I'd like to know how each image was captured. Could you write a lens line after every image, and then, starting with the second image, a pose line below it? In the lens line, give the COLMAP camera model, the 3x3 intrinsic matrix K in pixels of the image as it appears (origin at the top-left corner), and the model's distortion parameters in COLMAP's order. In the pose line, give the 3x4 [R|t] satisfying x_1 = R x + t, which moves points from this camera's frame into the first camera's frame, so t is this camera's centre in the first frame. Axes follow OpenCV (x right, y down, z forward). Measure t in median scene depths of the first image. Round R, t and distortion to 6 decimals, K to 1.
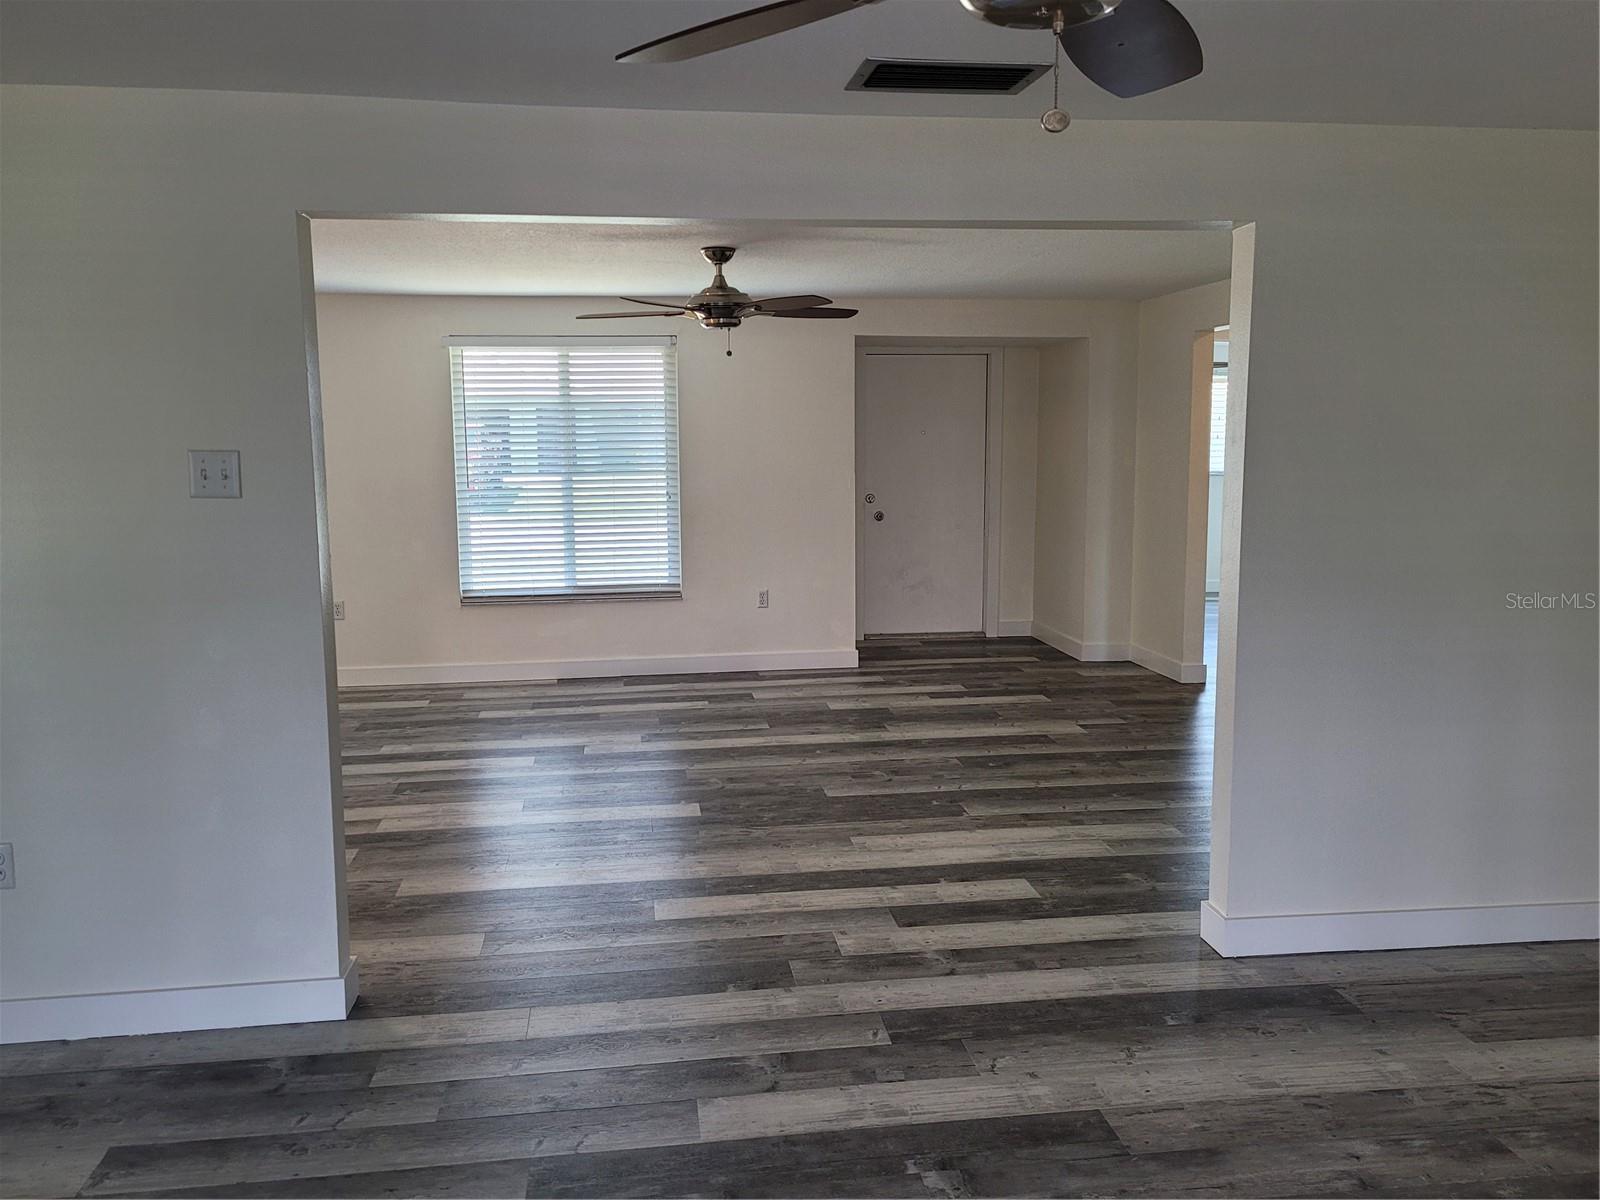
lens RADIAL K [[1311.6, 0, 793.5], [0, 1311.6, 616.0], [0, 0, 1]] dist [0.068760, -0.054730]
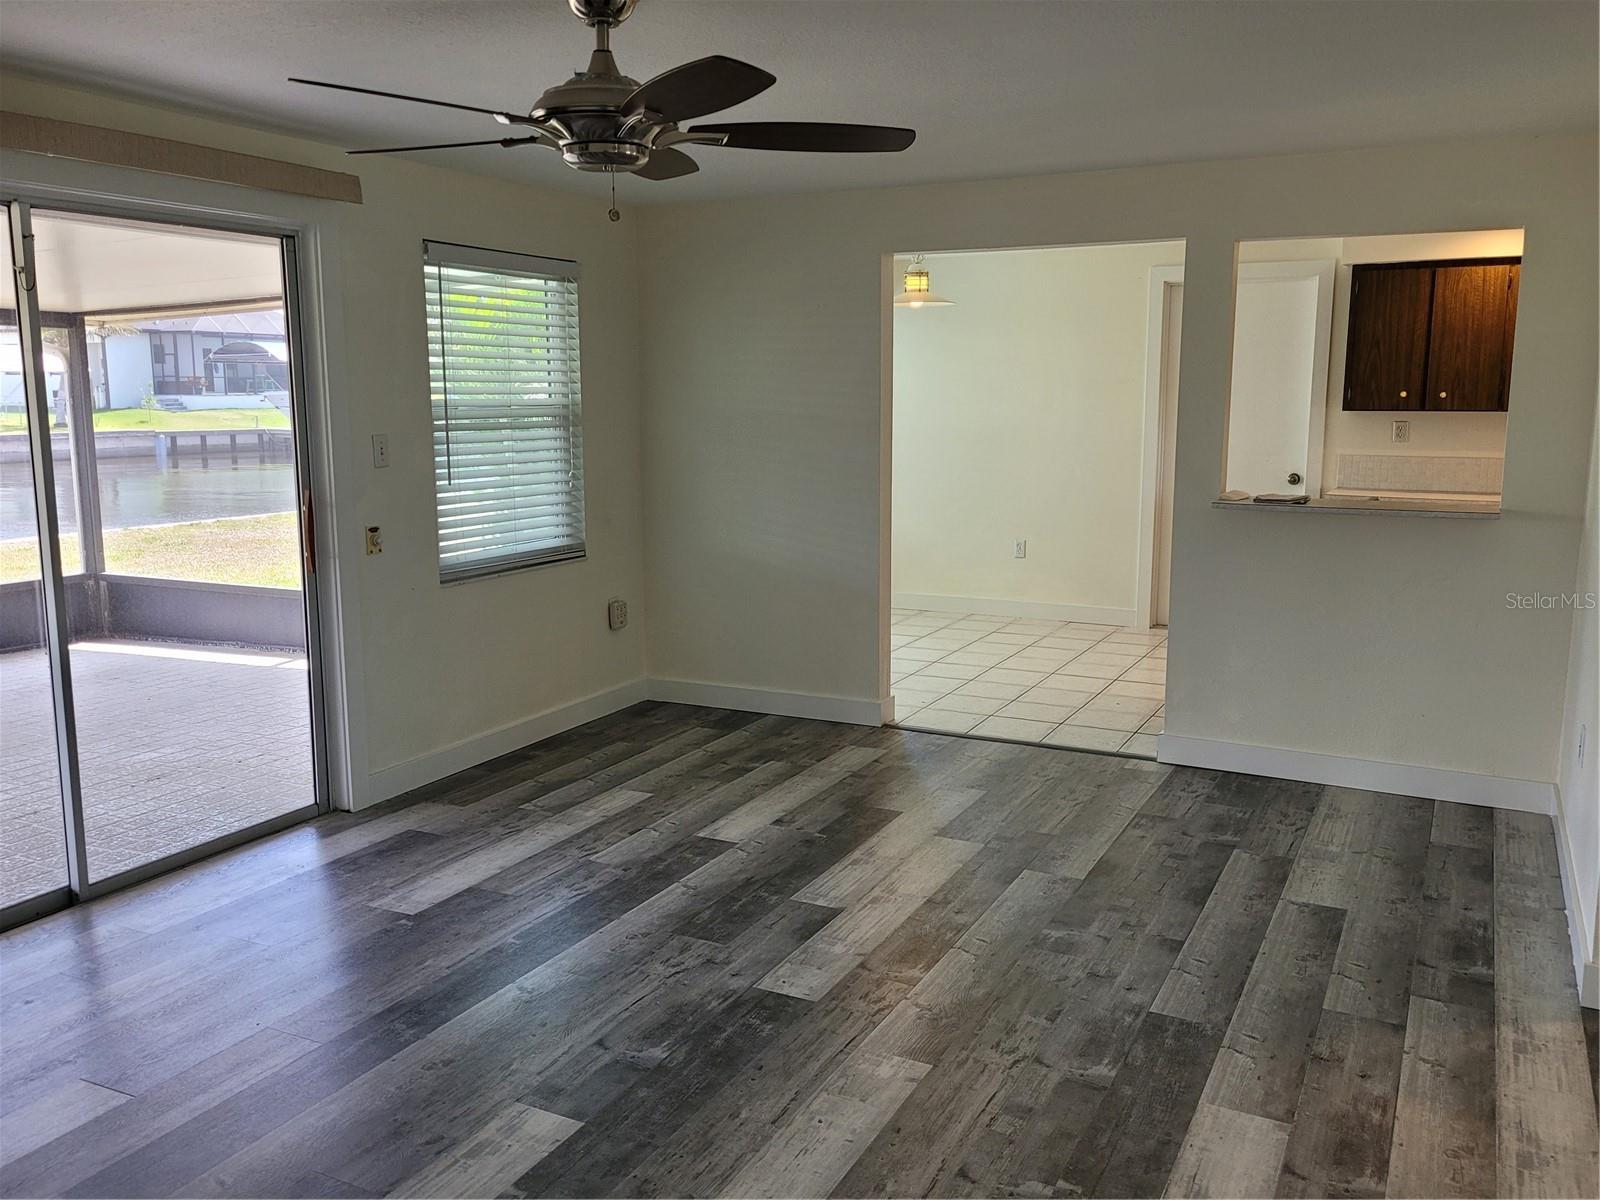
lens RADIAL K [[1307.8, 0, 808.3], [0, 1307.8, 591.6], [0, 0, 1]] dist [0.067092, -0.050572]
pose [[-0.564323, 0.136238, -0.814235, 0.720205], [-0.114847, 0.963743, 0.240851, -0.146433], [0.817527, 0.229430, -0.528216, 1.019065]]
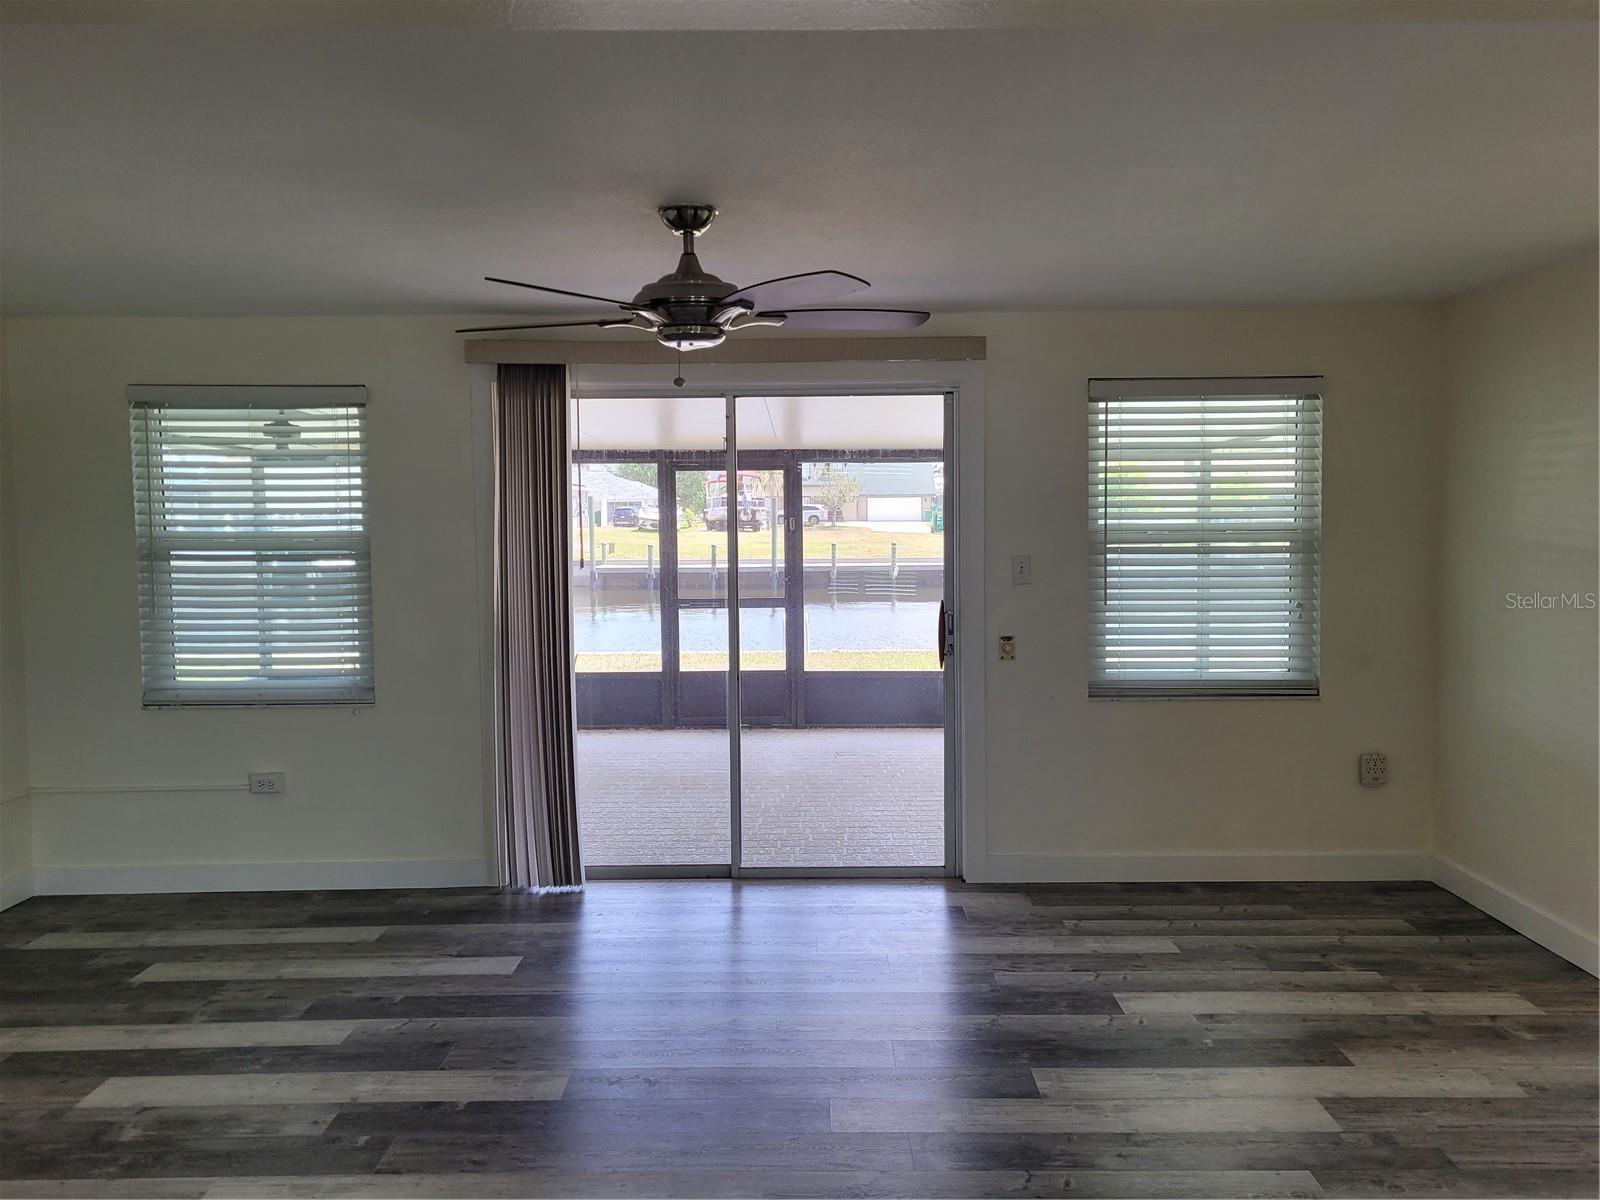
lens RADIAL K [[1307.8, 0, 808.3], [0, 1307.8, 591.6], [0, 0, 1]] dist [0.067092, -0.050572]
pose [[-0.991201, 0.007776, 0.132139, -0.145560], [0.035012, 0.978121, 0.205072, -0.206139], [-0.127653, 0.207893, -0.969786, 1.434722]]
